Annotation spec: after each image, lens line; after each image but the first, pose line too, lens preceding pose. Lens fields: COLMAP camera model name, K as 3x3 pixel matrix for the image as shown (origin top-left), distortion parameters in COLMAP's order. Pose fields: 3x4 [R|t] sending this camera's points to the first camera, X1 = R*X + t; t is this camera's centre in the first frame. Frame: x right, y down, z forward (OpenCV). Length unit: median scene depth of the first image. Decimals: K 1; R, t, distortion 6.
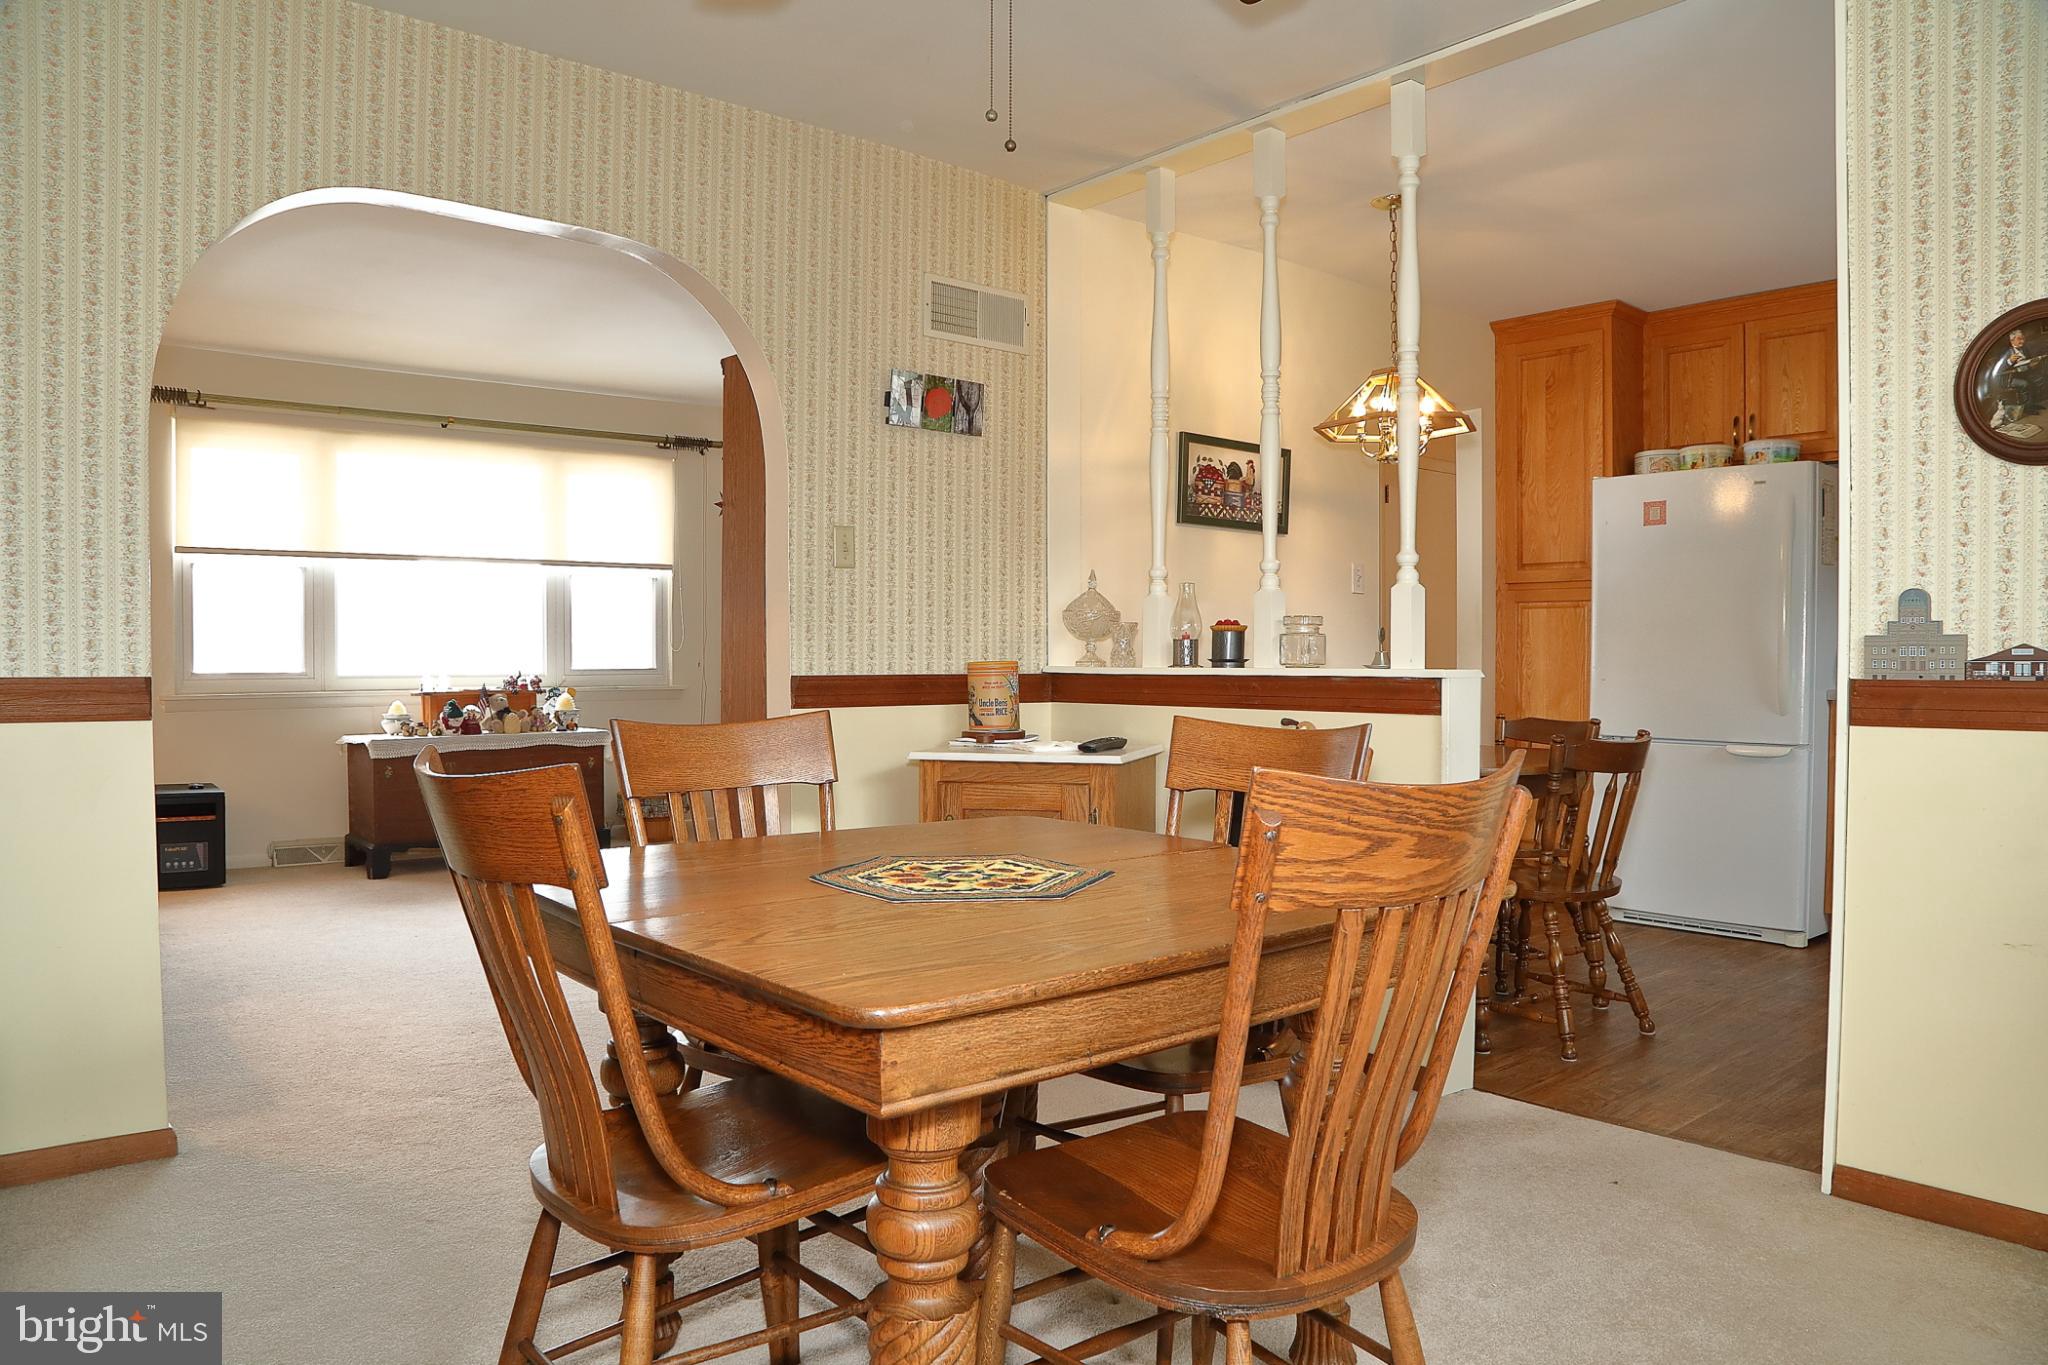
lens RADIAL K [[1400.8, 0, 1004.9], [0, 1400.8, 690.0], [0, 0, 1]] dist [-0.121404, 0.065829]
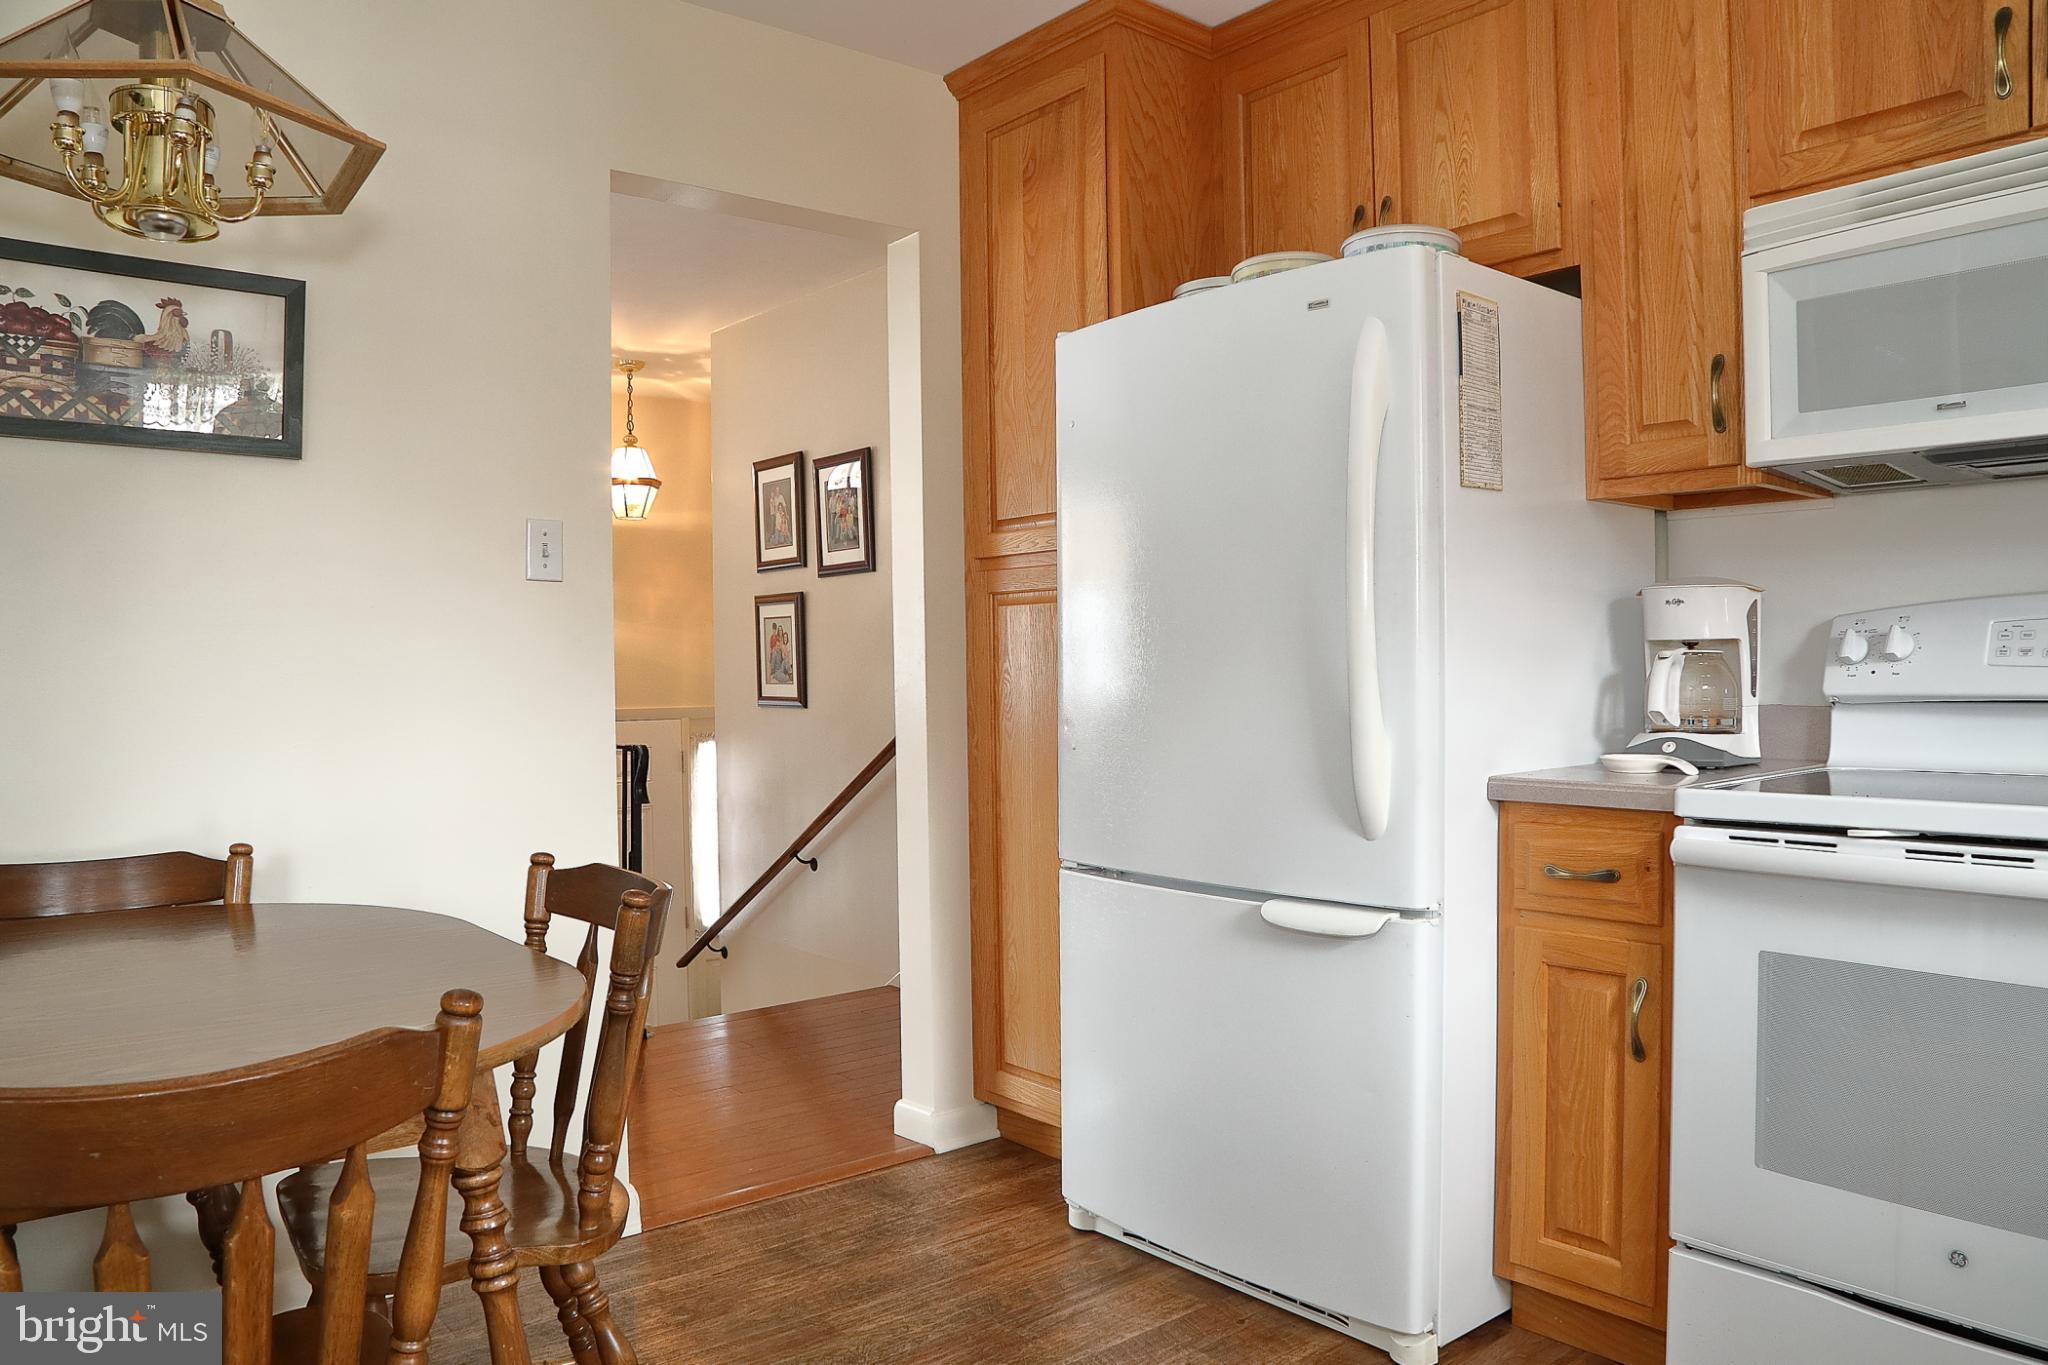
lens RADIAL K [[1463.1, 0, 1024.0], [0, 1463.1, 682.5], [0, 0, 1]] dist [-0.057325, 0.005606]
pose [[0.999820, -0.010891, -0.015550, 0.359288], [0.010660, 0.999833, -0.014874, -0.019893], [0.015709, 0.014706, 0.999768, 0.402378]]
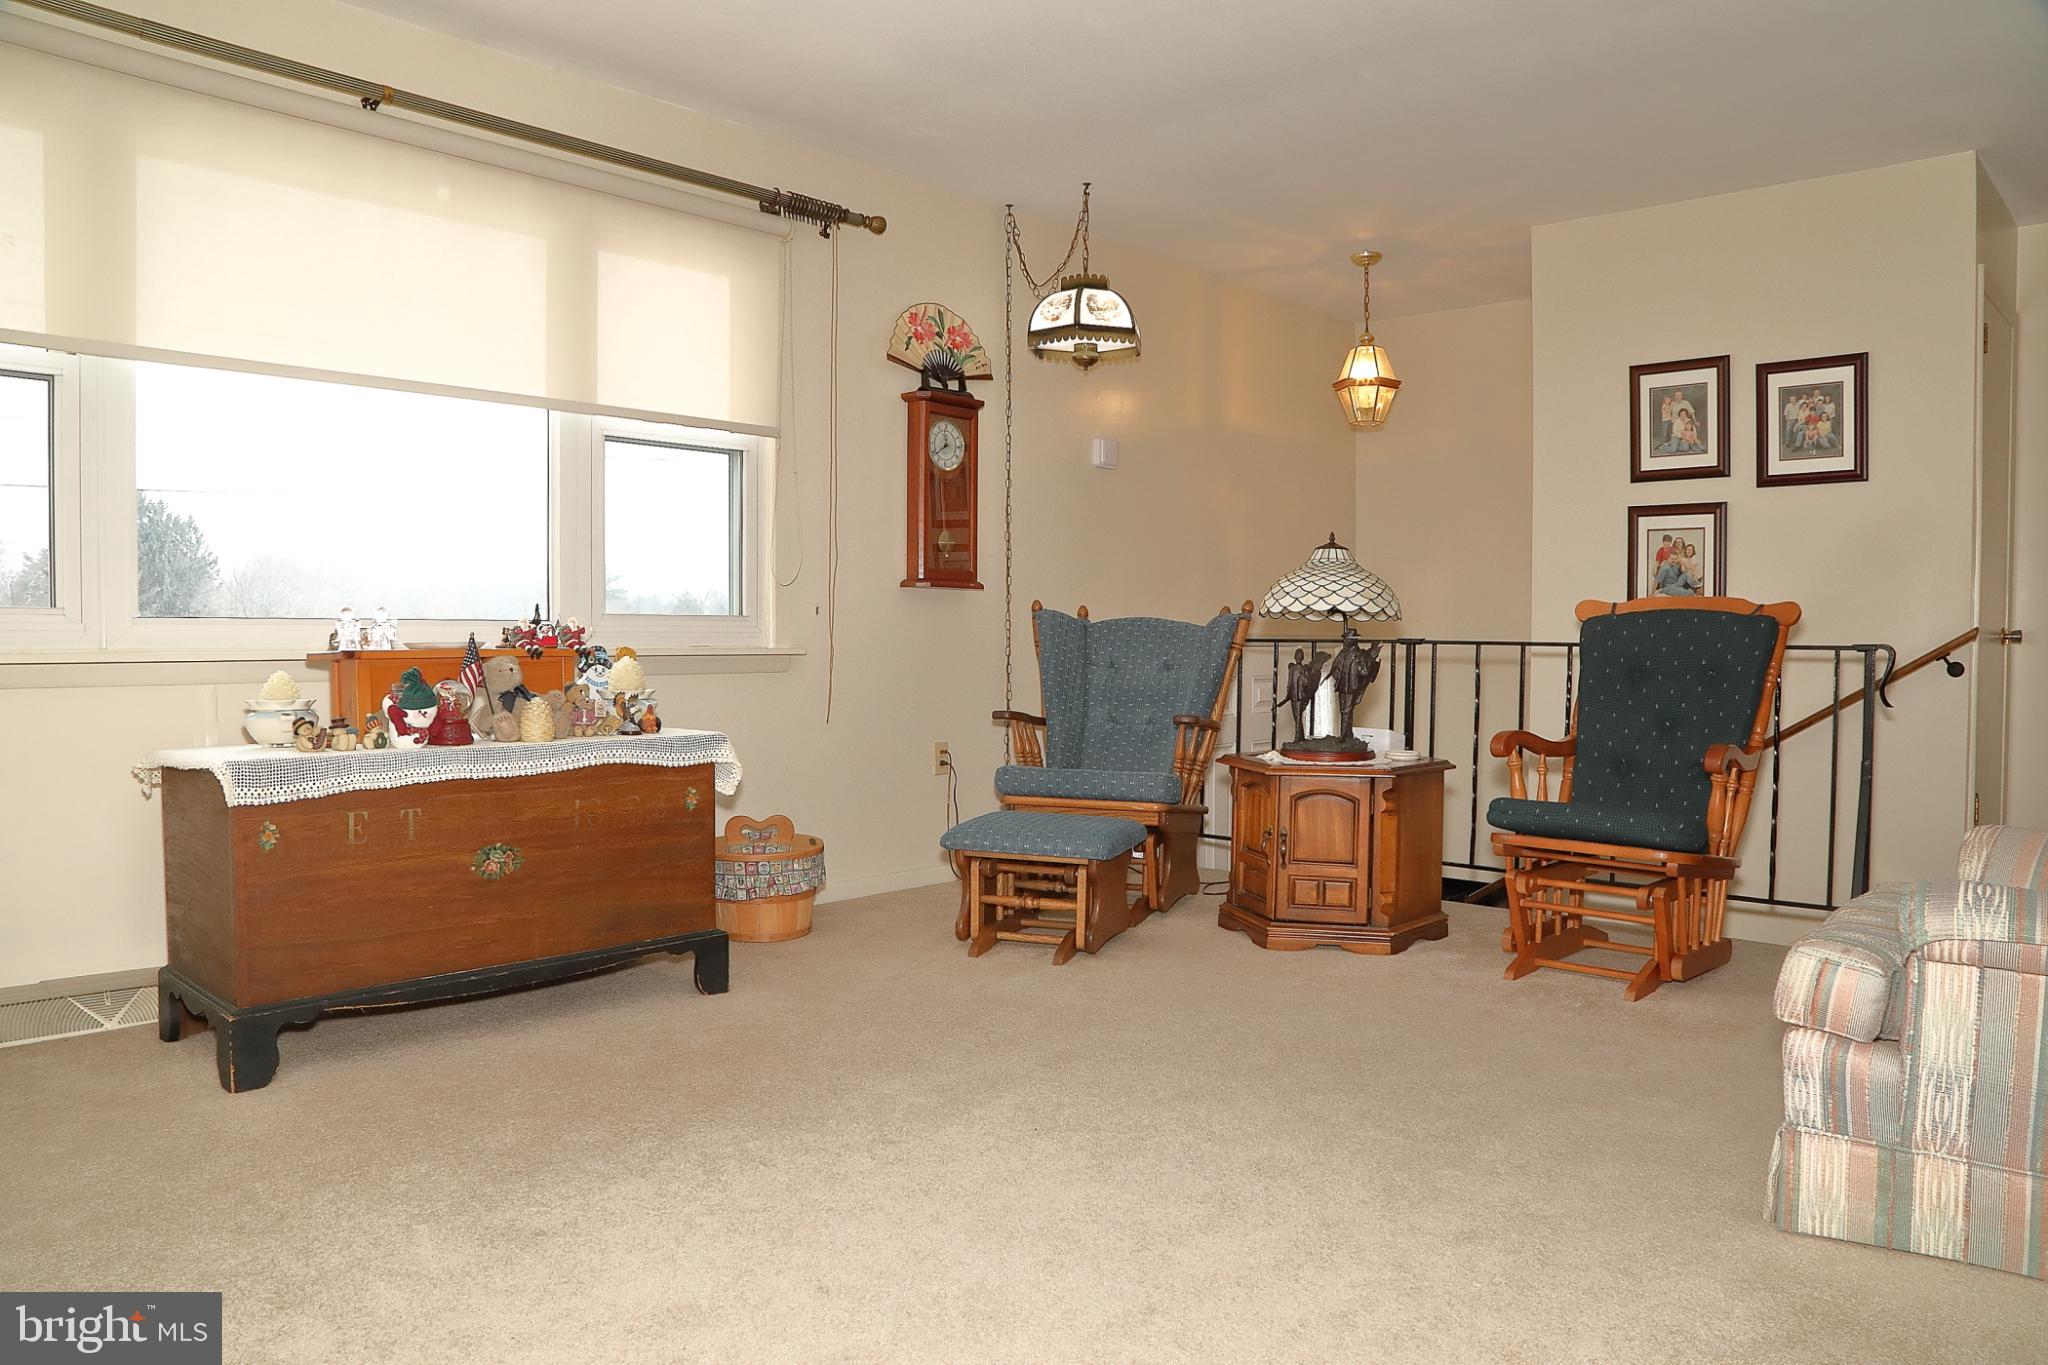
lens RADIAL K [[1400.8, 0, 1004.9], [0, 1400.8, 690.0], [0, 0, 1]] dist [-0.121404, 0.065829]
pose [[0.991488, -0.000910, 0.130191, -0.275942], [-0.000685, 0.999925, 0.012203, 0.009065], [-0.130193, -0.012188, 0.991414, 0.548337]]
